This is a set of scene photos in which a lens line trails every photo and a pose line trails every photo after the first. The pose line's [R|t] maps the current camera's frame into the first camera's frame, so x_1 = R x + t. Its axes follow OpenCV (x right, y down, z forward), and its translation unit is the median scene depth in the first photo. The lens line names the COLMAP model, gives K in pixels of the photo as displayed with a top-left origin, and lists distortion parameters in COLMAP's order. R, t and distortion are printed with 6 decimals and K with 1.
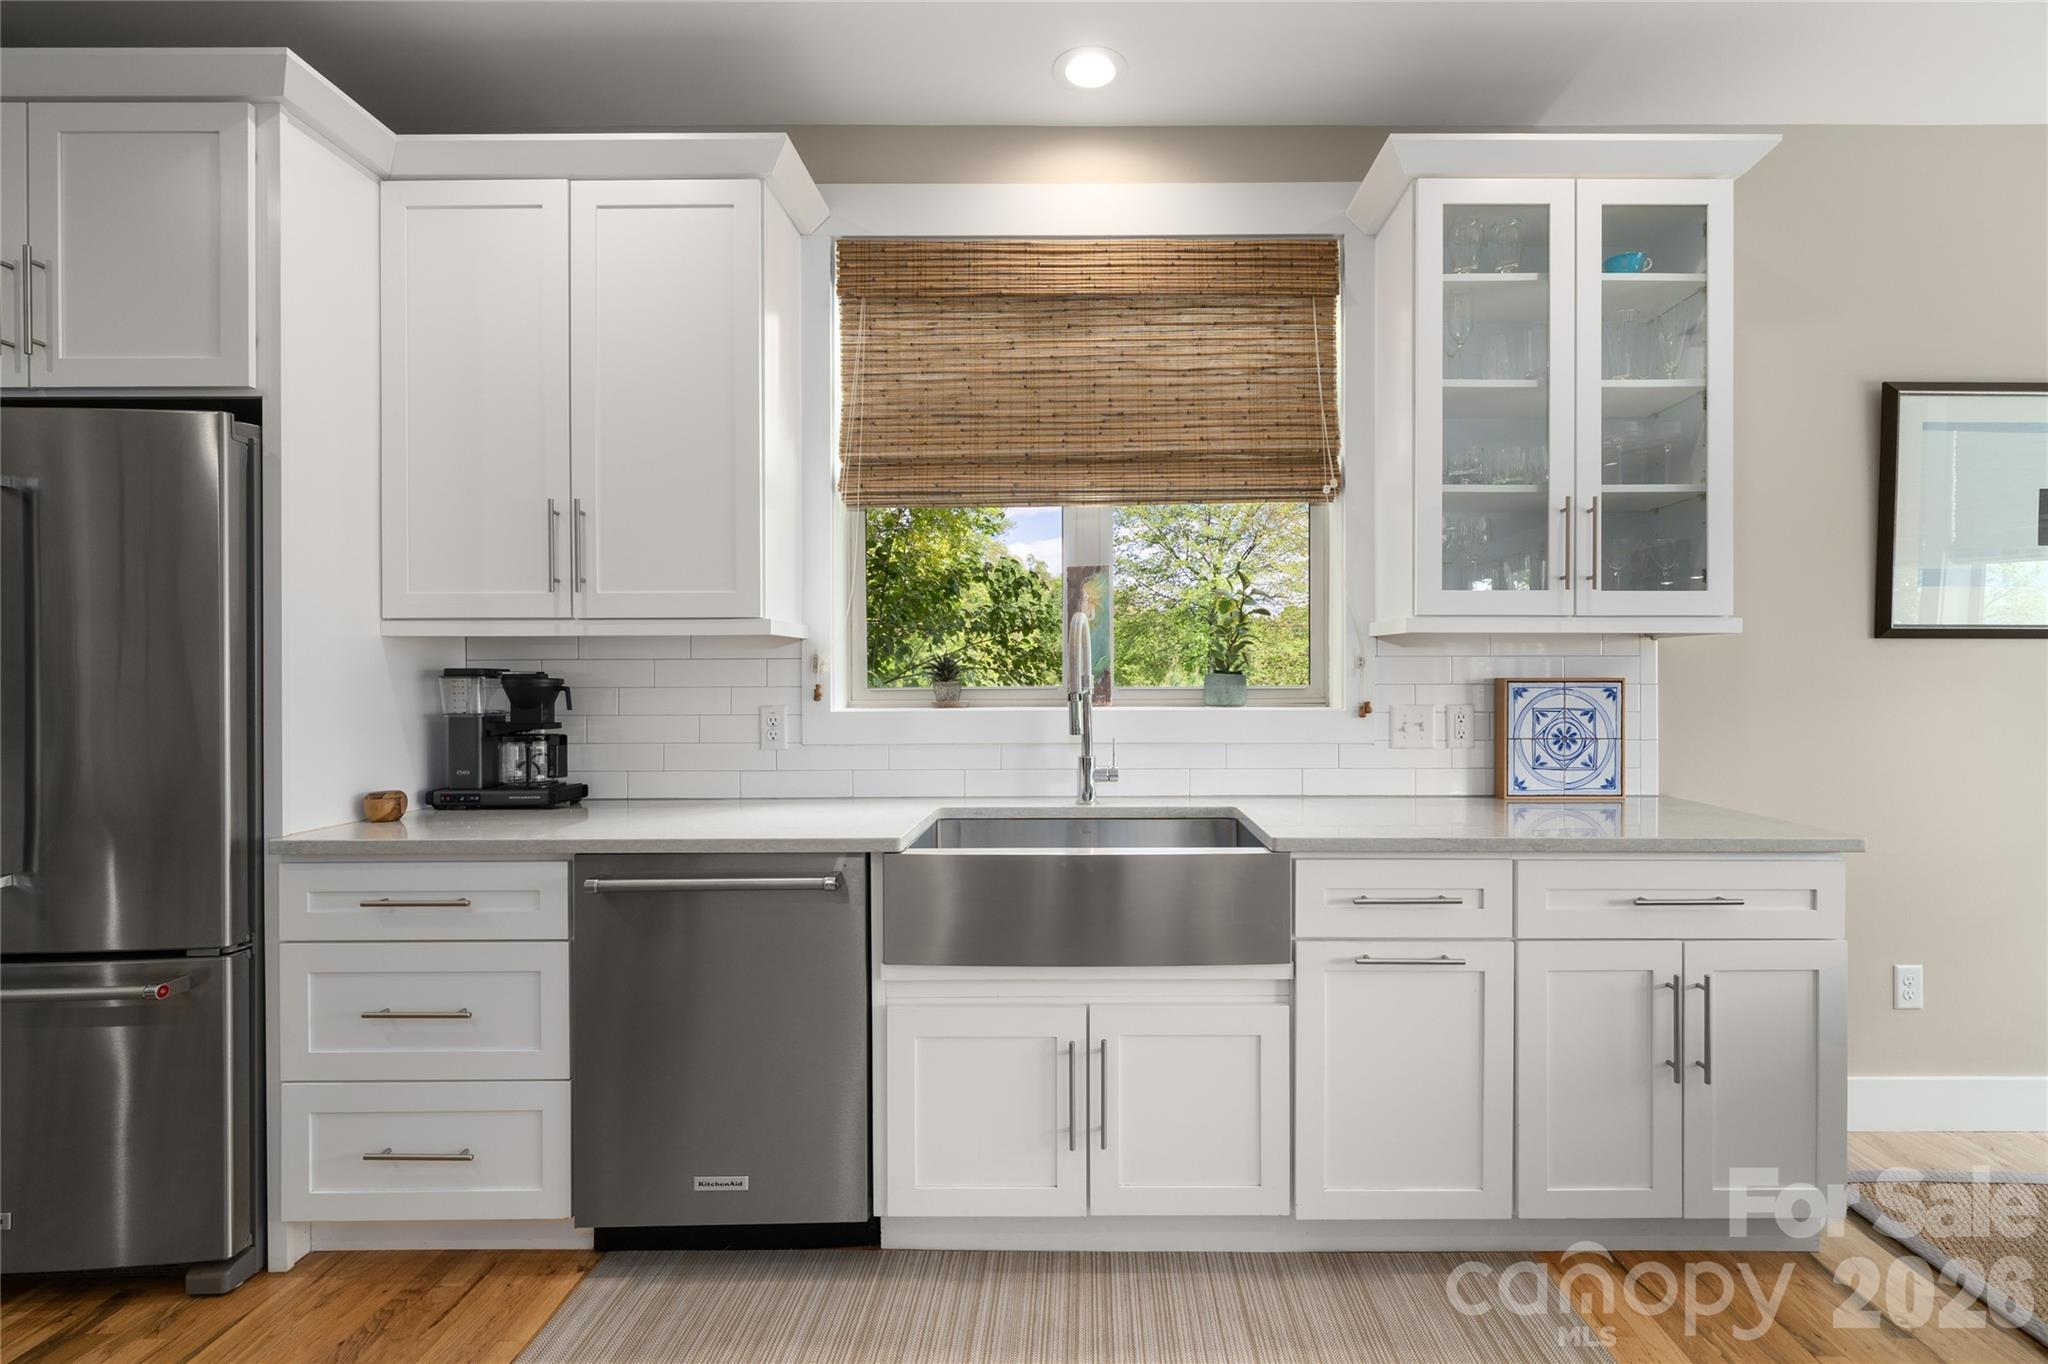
lens RADIAL K [[929.8, 0, 1052.2], [0, 929.8, 677.9], [0, 0, 1]] dist [-0.000752, -0.000097]
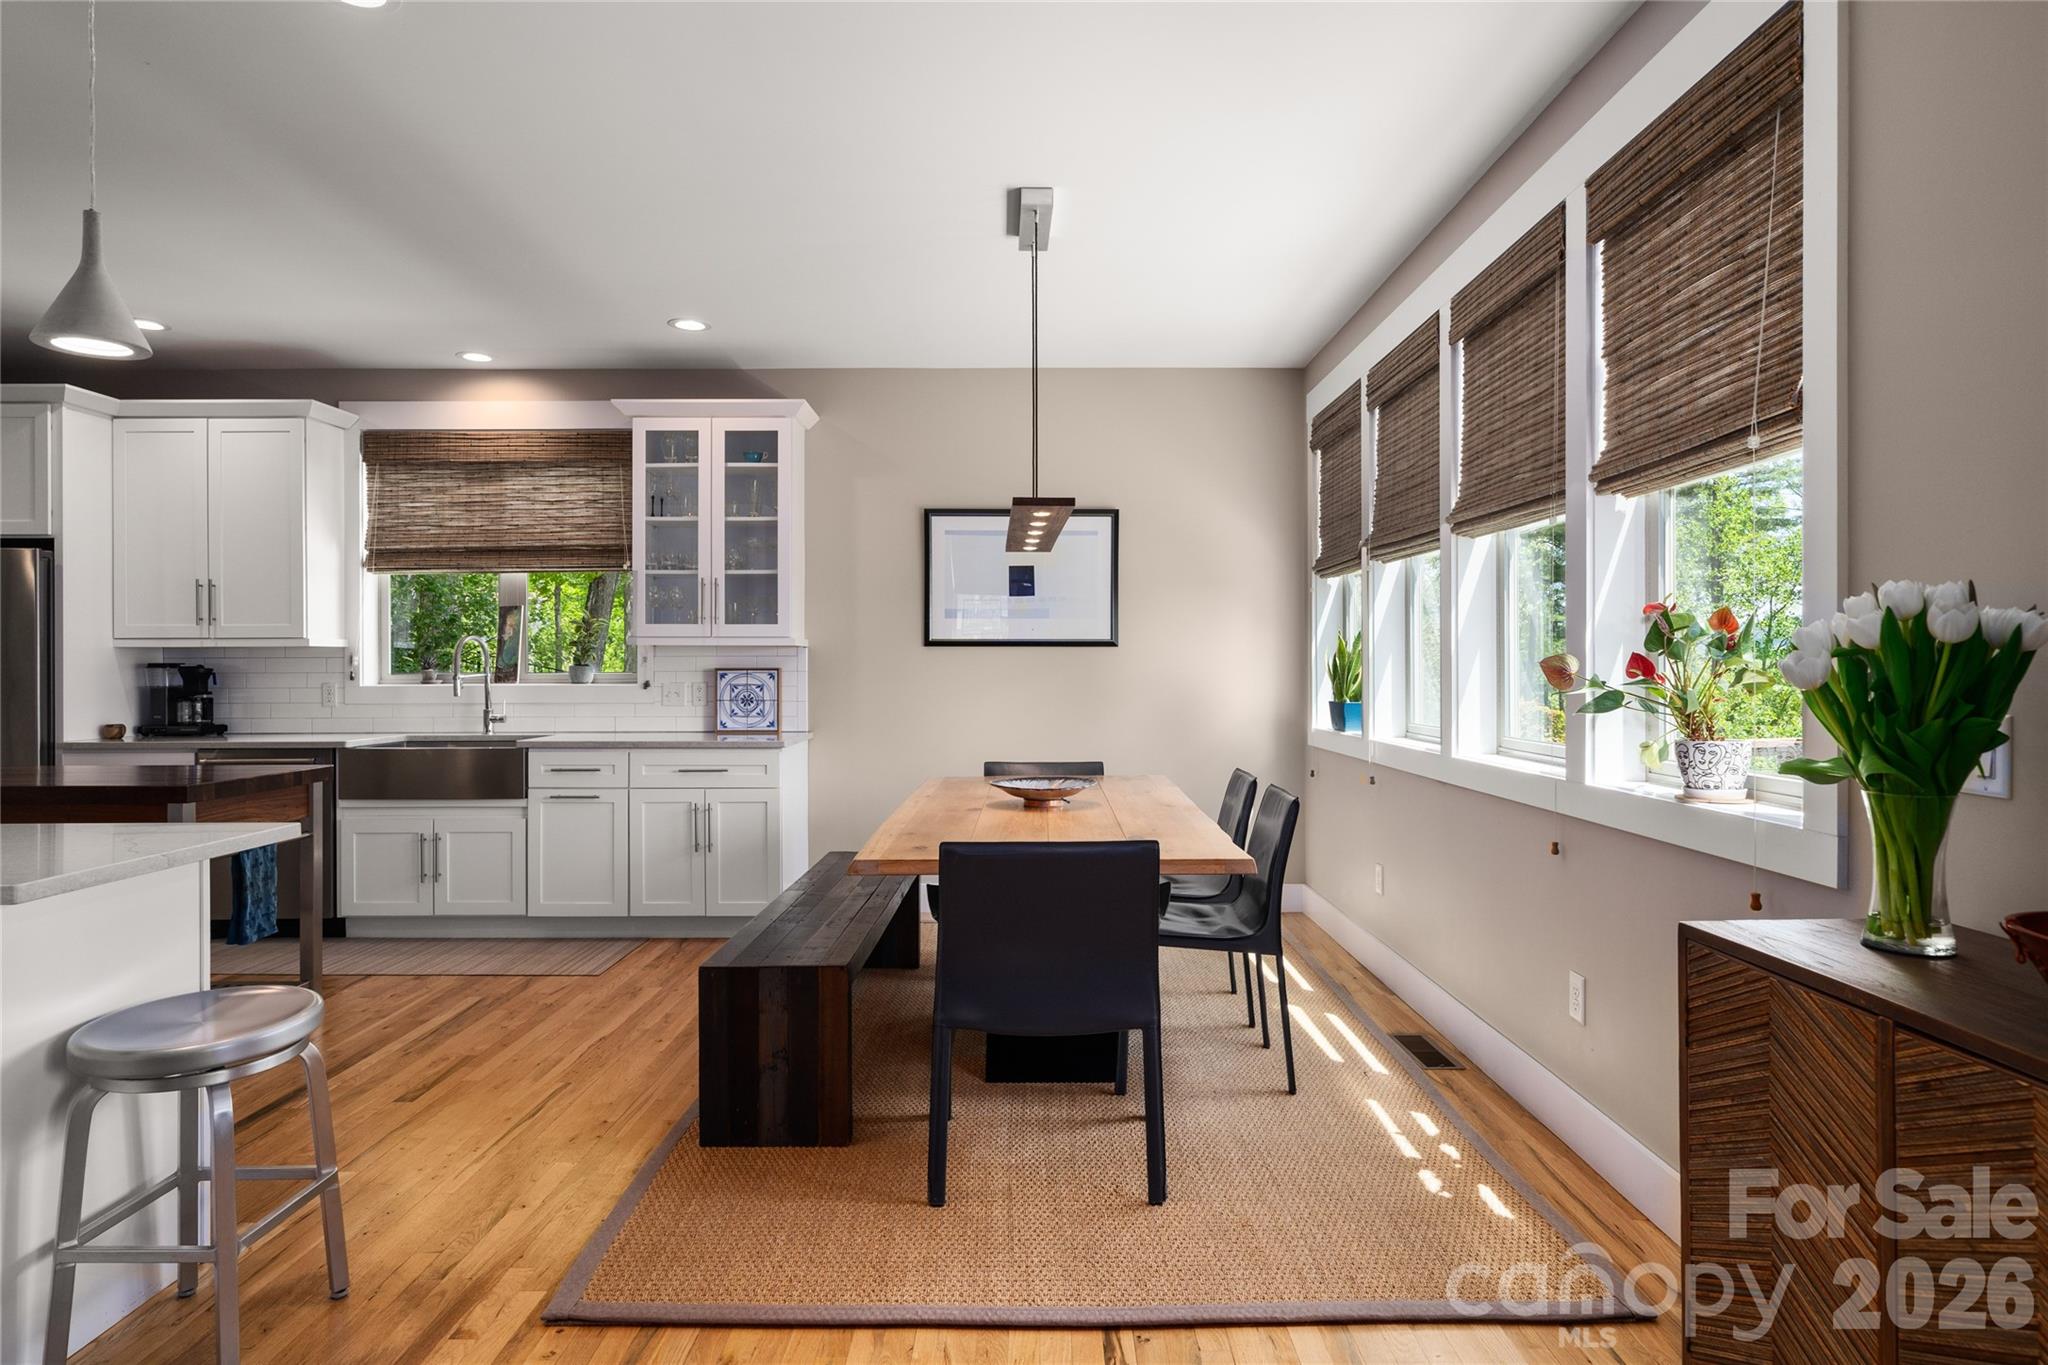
lens RADIAL K [[1139.7, 0, 1019.0], [0, 1139.7, 670.5], [0, 0, 1]] dist [-0.002577, -0.000318]
pose [[0.999999, -0.000049, 0.001089, 1.113065], [0.000050, 0.999999, -0.001144, 0.007890], [-0.001089, 0.001144, 0.999999, -1.317561]]
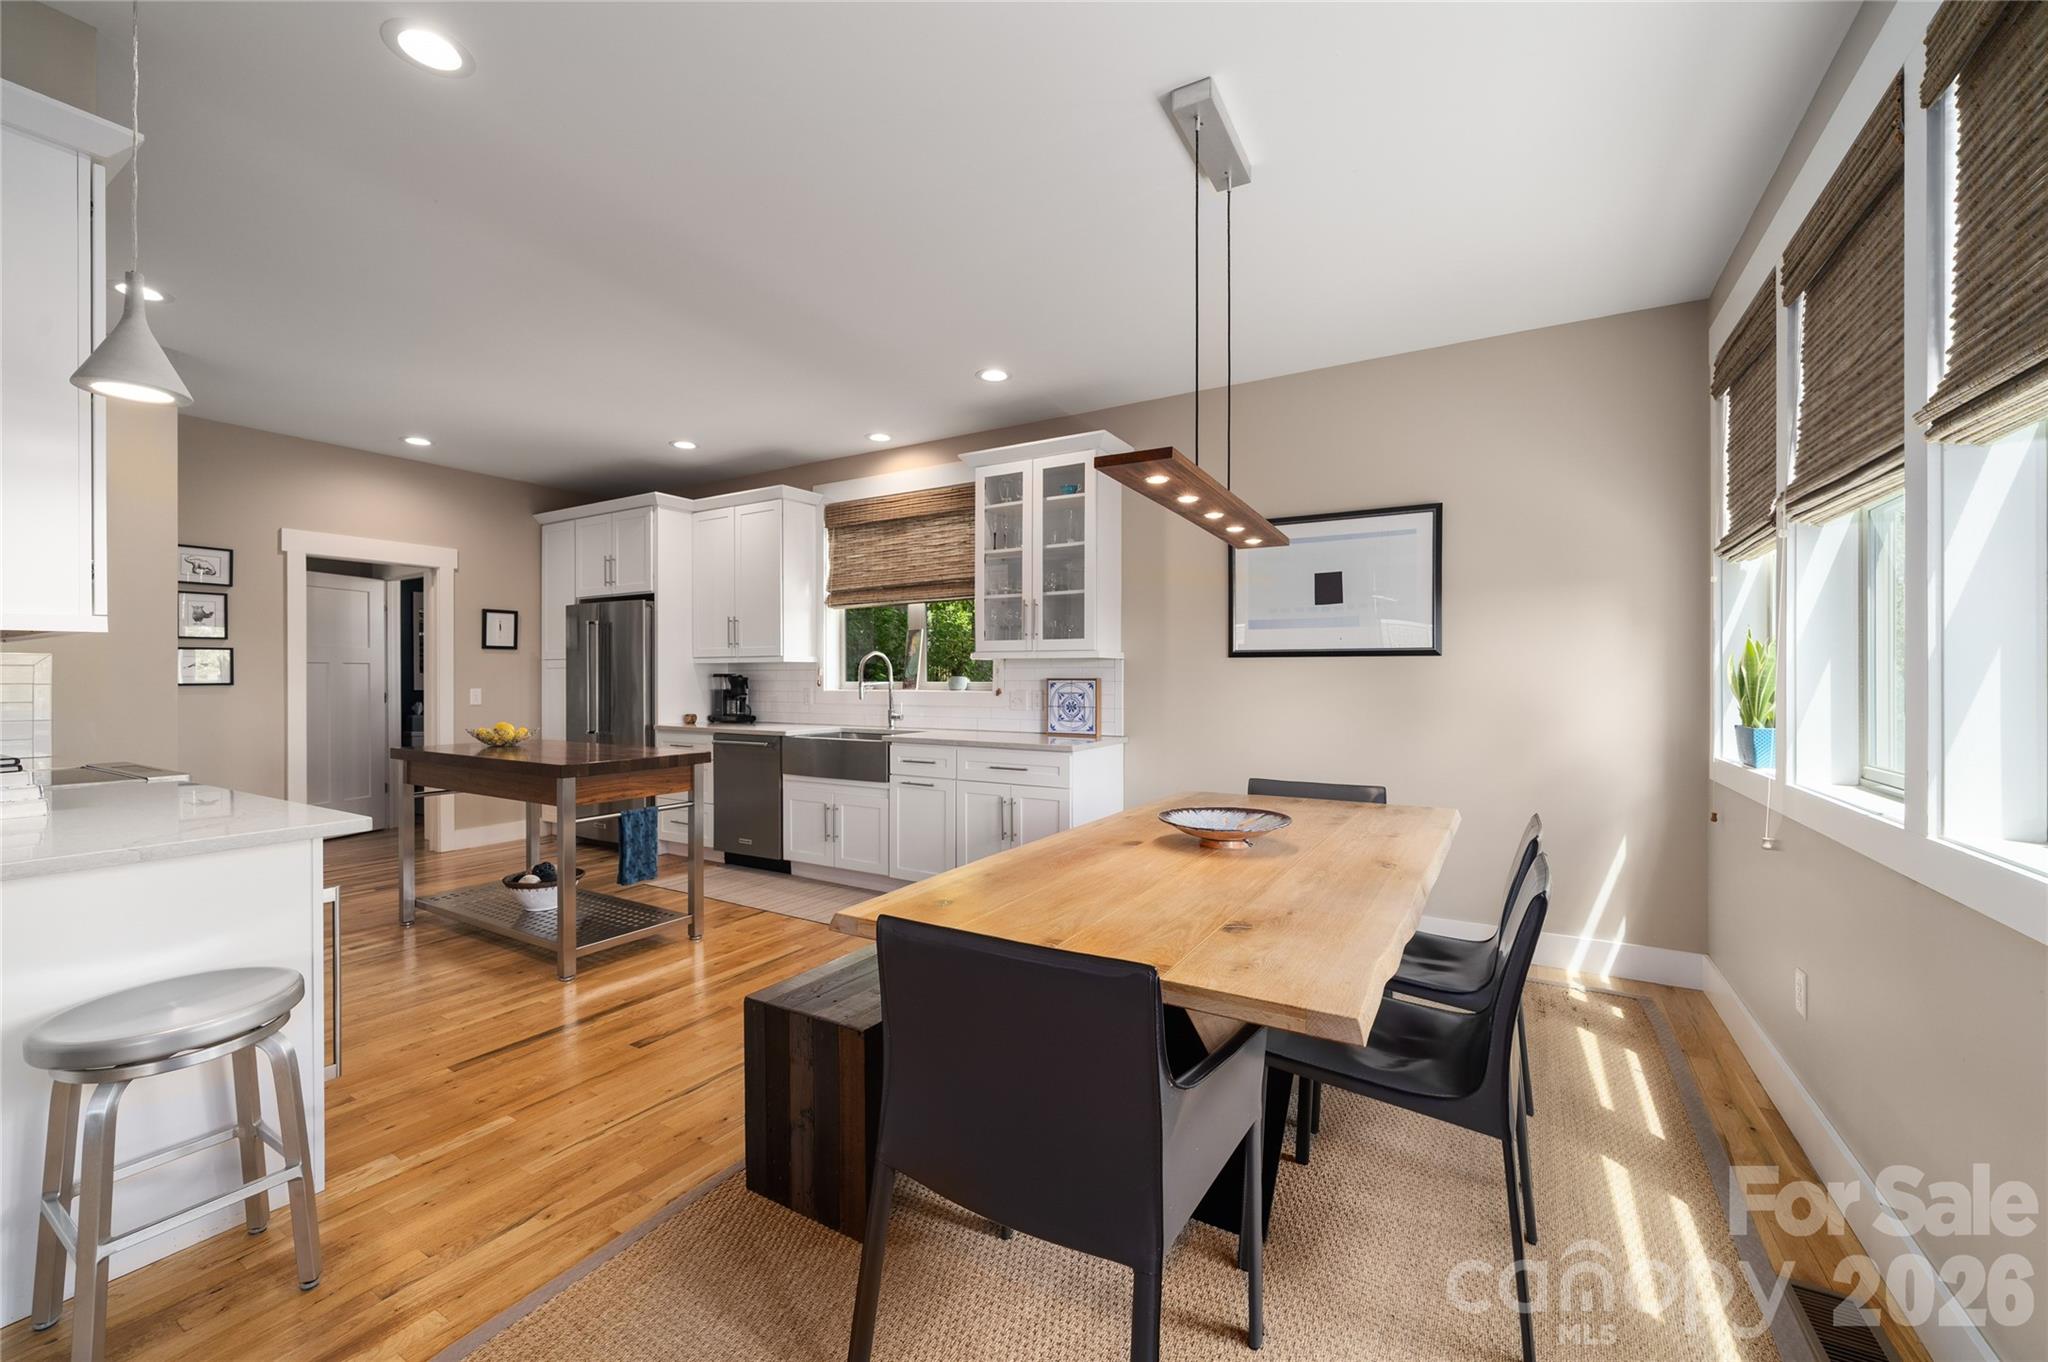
lens RADIAL K [[810.6, 0, 1019.4], [0, 810.6, 680.5], [0, 0, 1]] dist [-0.002868, -0.000869]
pose [[0.857439, 0.004010, -0.514569, 1.422551], [-0.004283, 0.999991, 0.000655, 0.004702], [0.514567, 0.001642, 0.857449, -0.658054]]
